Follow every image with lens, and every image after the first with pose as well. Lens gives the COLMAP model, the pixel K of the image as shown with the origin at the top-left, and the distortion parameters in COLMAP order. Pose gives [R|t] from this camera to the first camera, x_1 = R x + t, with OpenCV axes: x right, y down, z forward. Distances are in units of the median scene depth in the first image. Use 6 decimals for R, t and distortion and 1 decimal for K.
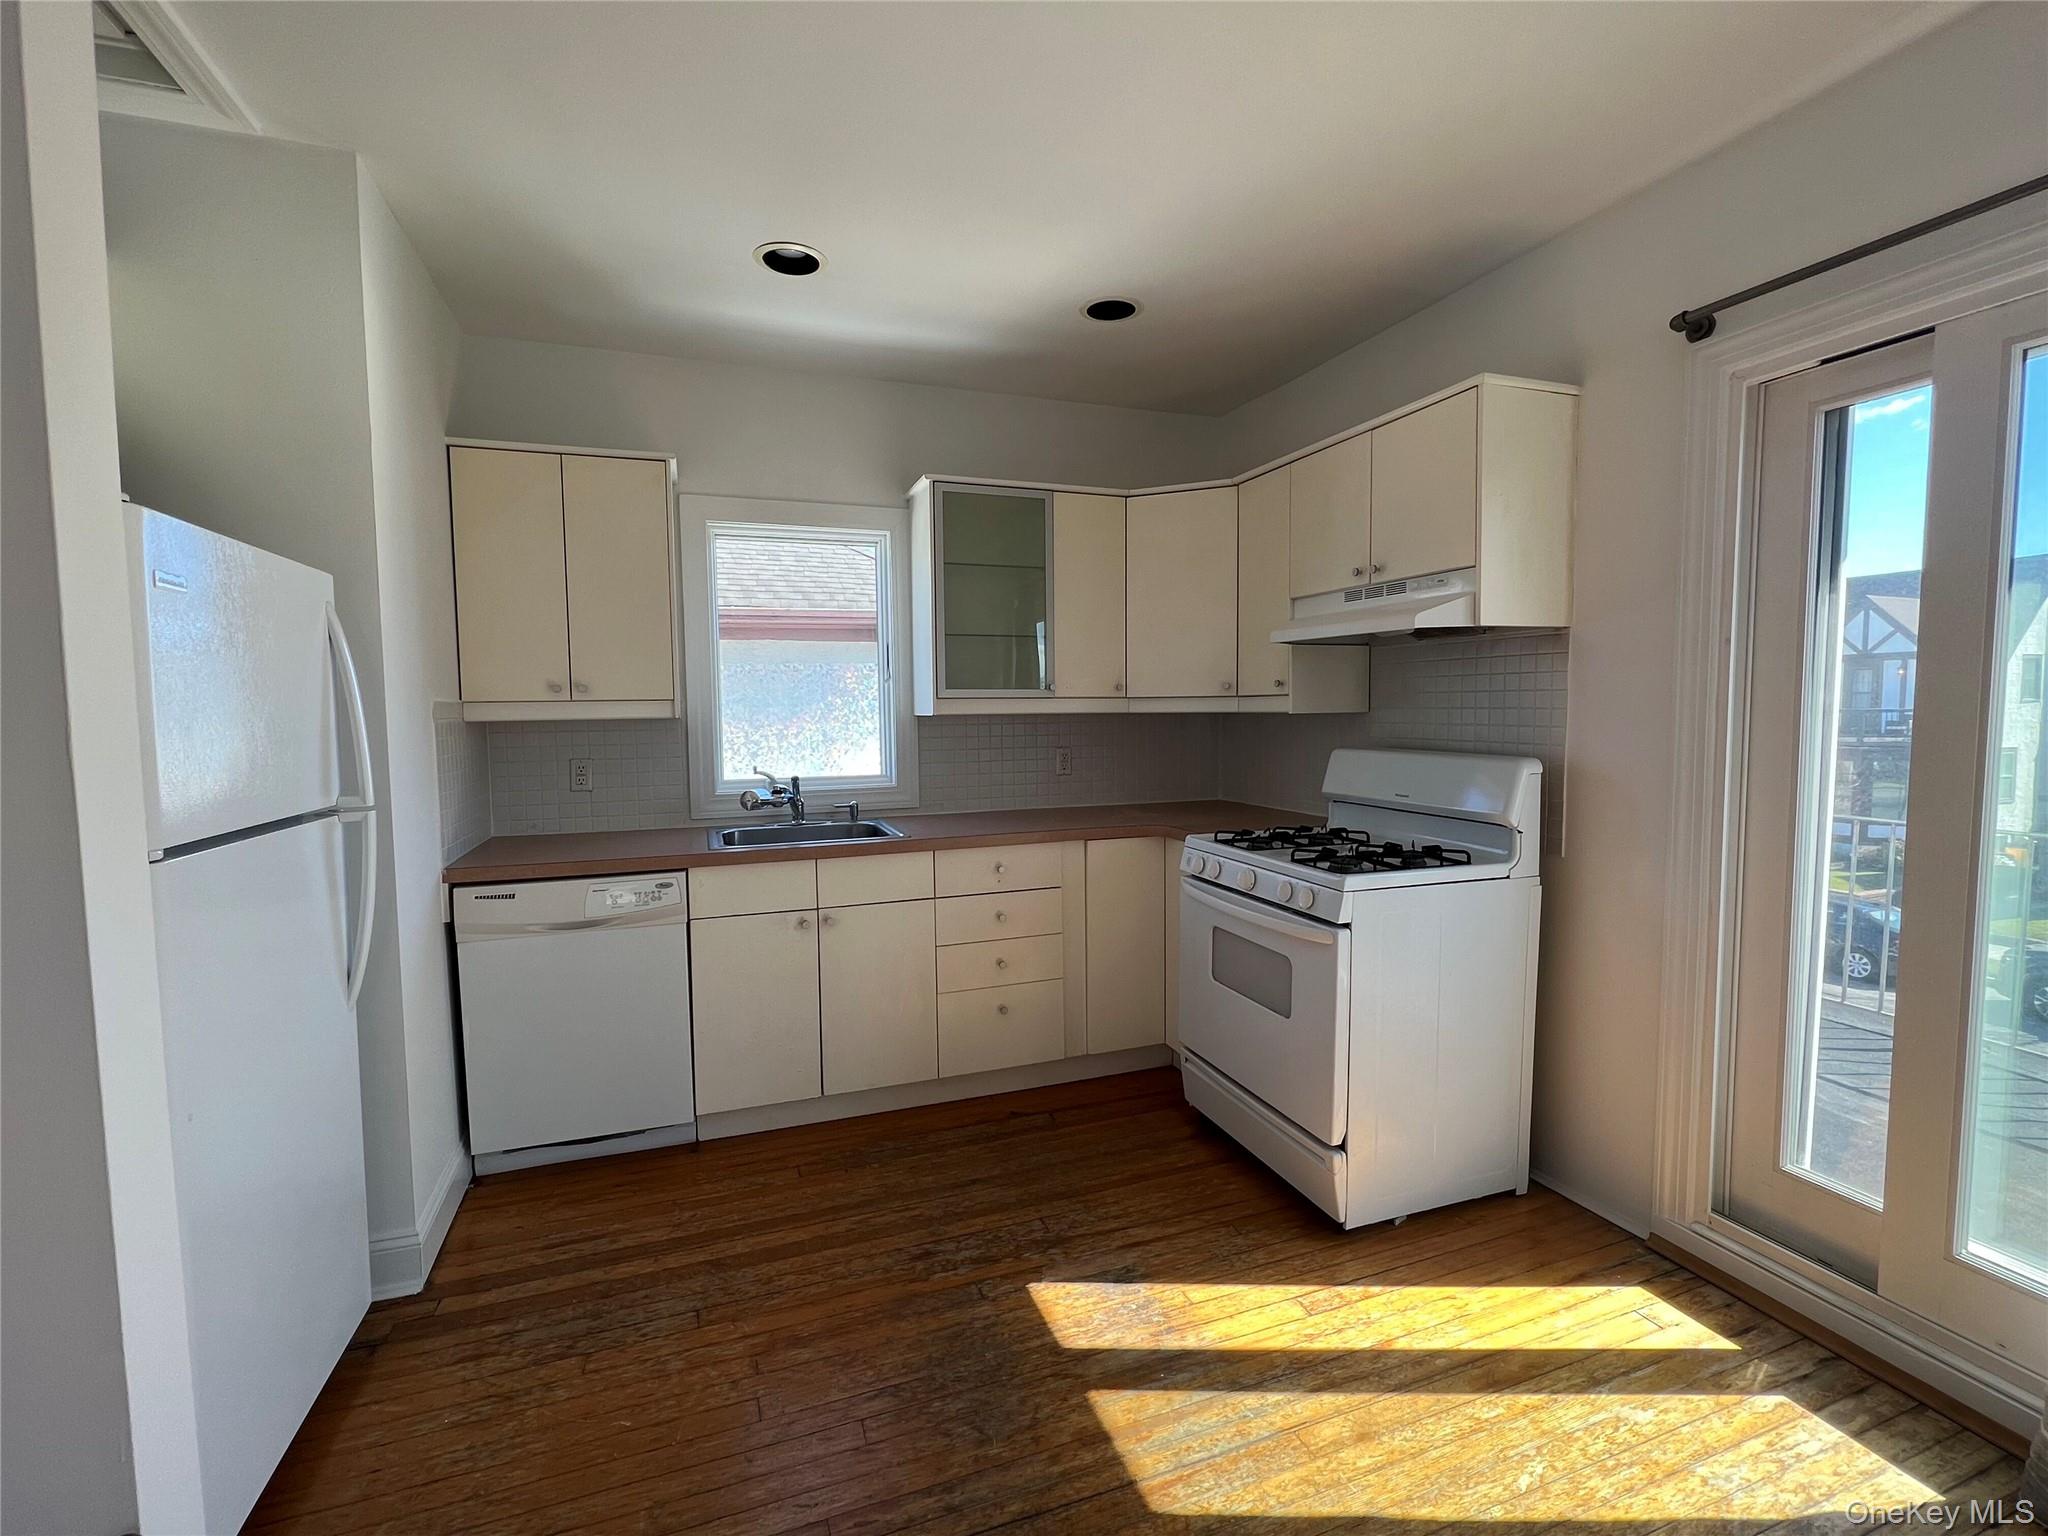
lens RADIAL K [[897.2, 0, 1024.7], [0, 897.2, 757.9], [0, 0, 1]] dist [-0.001559, -0.000077]
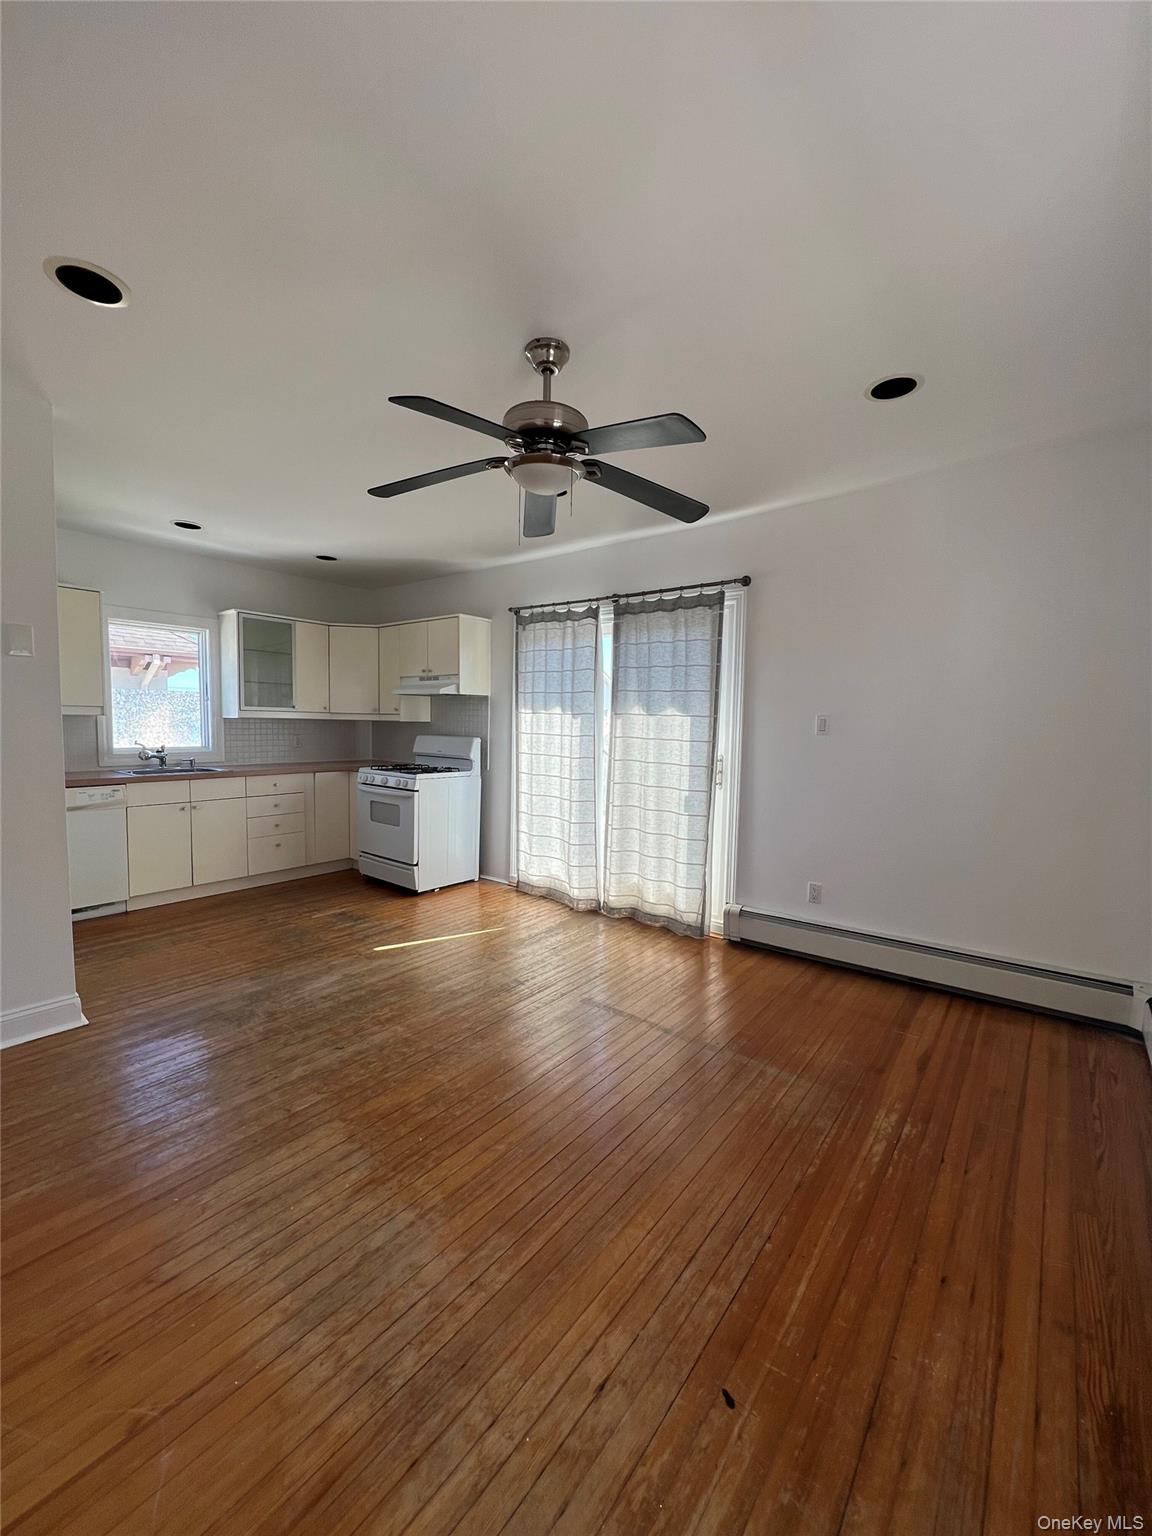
lens RADIAL K [[611.5, 0, 576.0], [0, 611.5, 768.0], [0, 0, 1]] dist [-0.001265, 0.000015]
pose [[0.852762, -0.011751, 0.522167, -0.211093], [0.001603, 0.999801, 0.019882, 0.055166], [-0.522297, -0.016117, 0.852611, -0.836920]]
